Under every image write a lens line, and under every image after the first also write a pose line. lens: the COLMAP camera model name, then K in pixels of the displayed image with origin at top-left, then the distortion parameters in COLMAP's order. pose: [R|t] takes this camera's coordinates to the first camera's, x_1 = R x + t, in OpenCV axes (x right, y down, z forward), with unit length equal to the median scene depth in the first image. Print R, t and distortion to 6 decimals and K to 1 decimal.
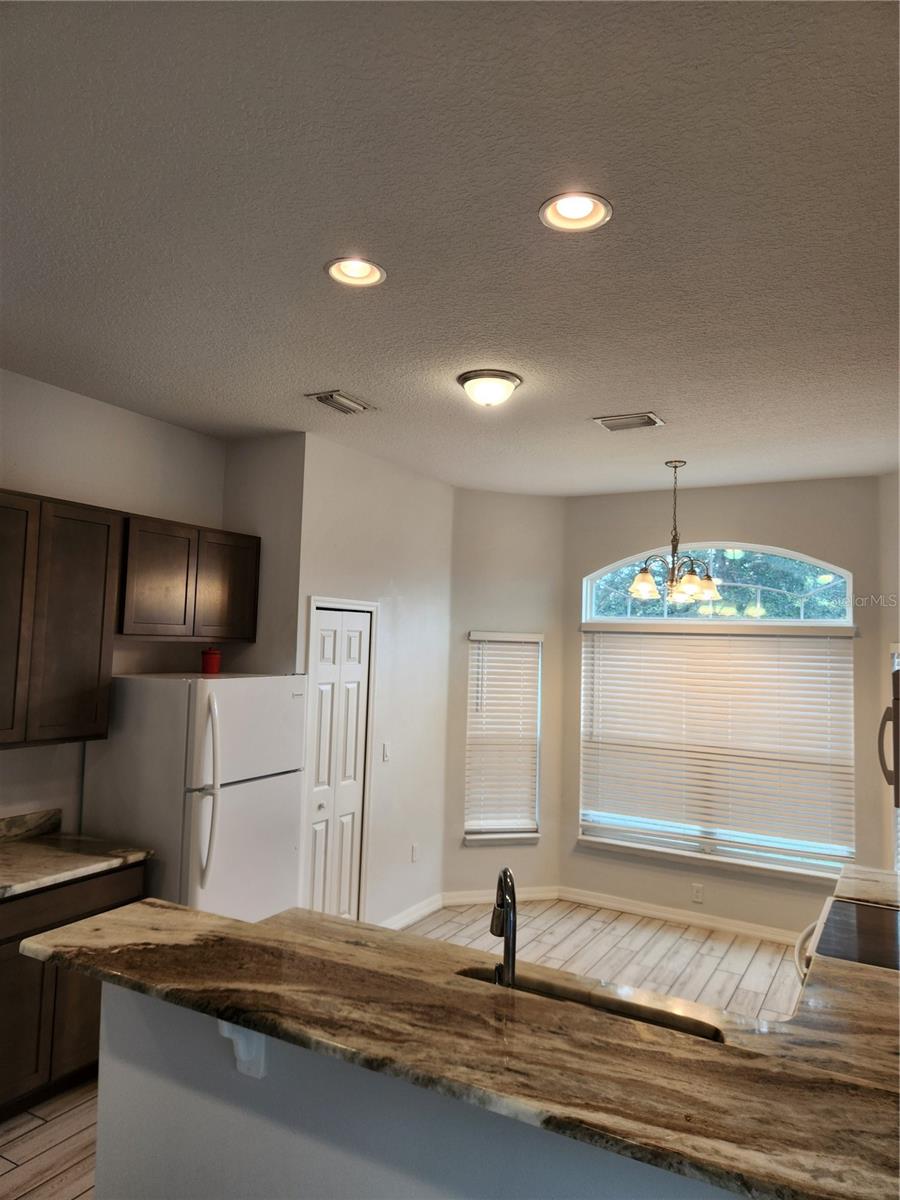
lens RADIAL K [[809.6, 0, 447.4], [0, 809.6, 591.4], [0, 0, 1]] dist [0.068939, -0.058023]
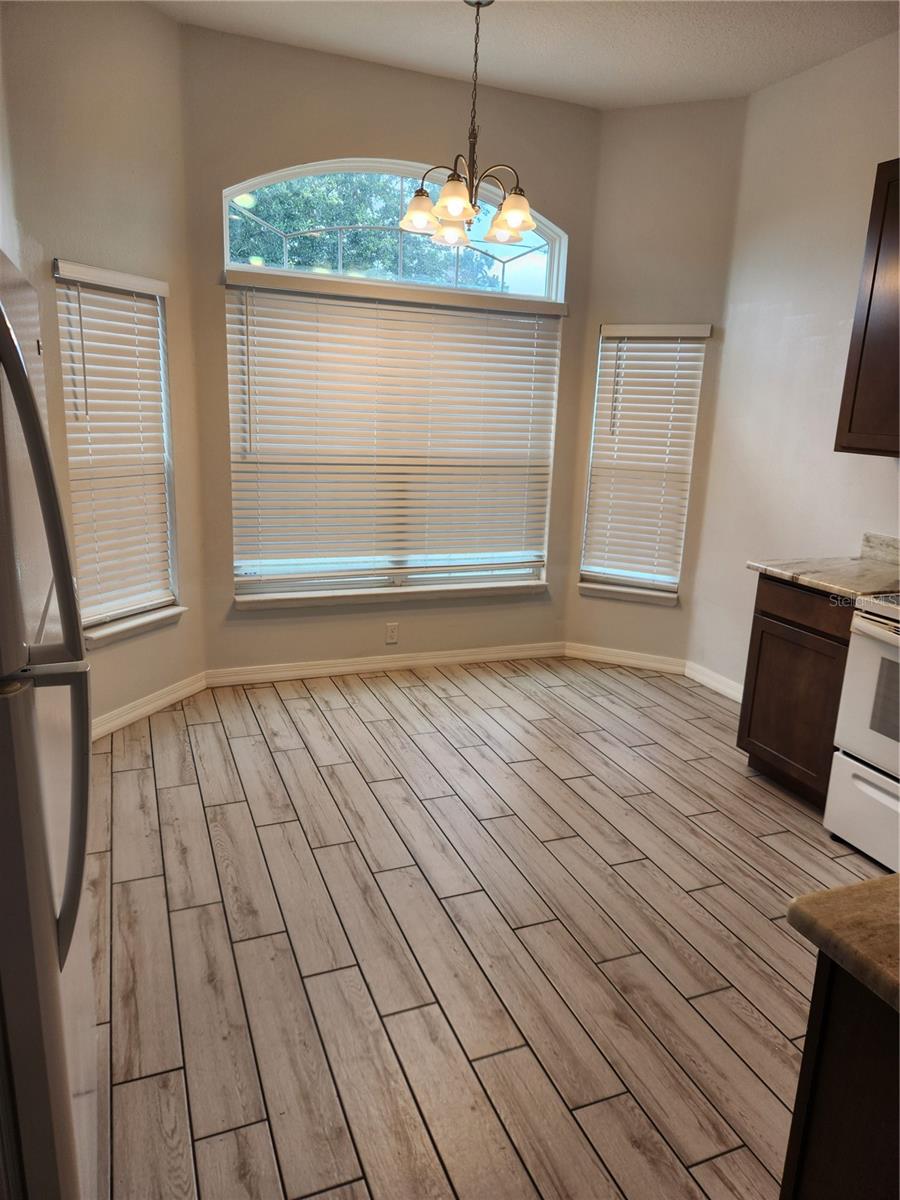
lens RADIAL K [[809.6, 0, 470.7], [0, 809.6, 597.3], [0, 0, 1]] dist [0.068939, -0.058023]
pose [[0.618662, -0.190337, 0.762253, -0.272136], [-0.073804, 0.951840, 0.297579, 0.085557], [-0.782183, -0.240358, 0.574820, 0.488804]]
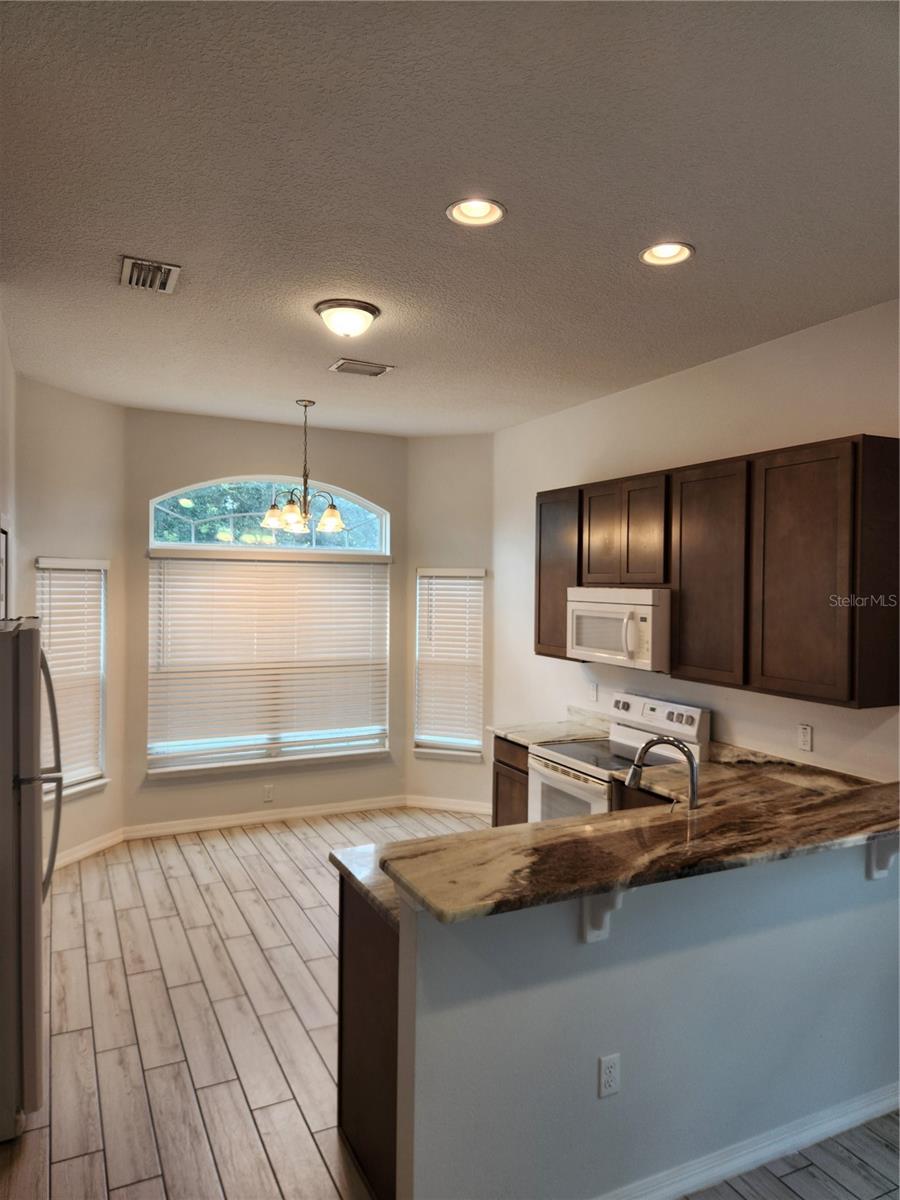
lens RADIAL K [[809.6, 0, 467.0], [0, 809.6, 600.6], [0, 0, 1]] dist [0.068939, -0.058023]
pose [[0.564923, -0.042816, 0.824032, -0.456240], [-0.047348, 0.995325, 0.084177, 0.001985], [-0.823784, -0.086569, 0.560255, 0.186850]]
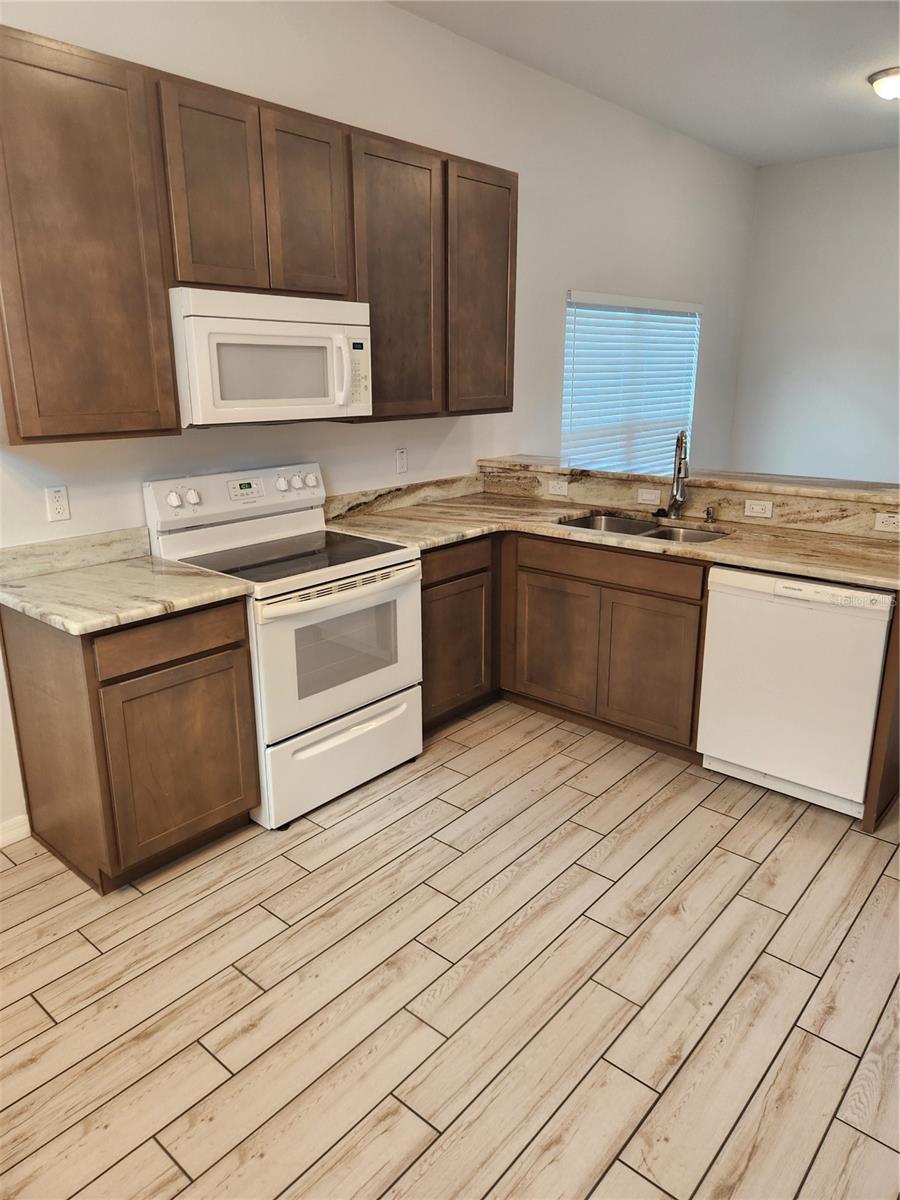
lens RADIAL K [[809.6, 0, 443.2], [0, 809.6, 590.3], [0, 0, 1]] dist [0.068939, -0.058023]
pose [[-0.977259, -0.087416, 0.193195, 0.077497], [-0.044637, 0.975465, 0.215580, 0.115533], [-0.207300, 0.202053, -0.957184, 1.030621]]
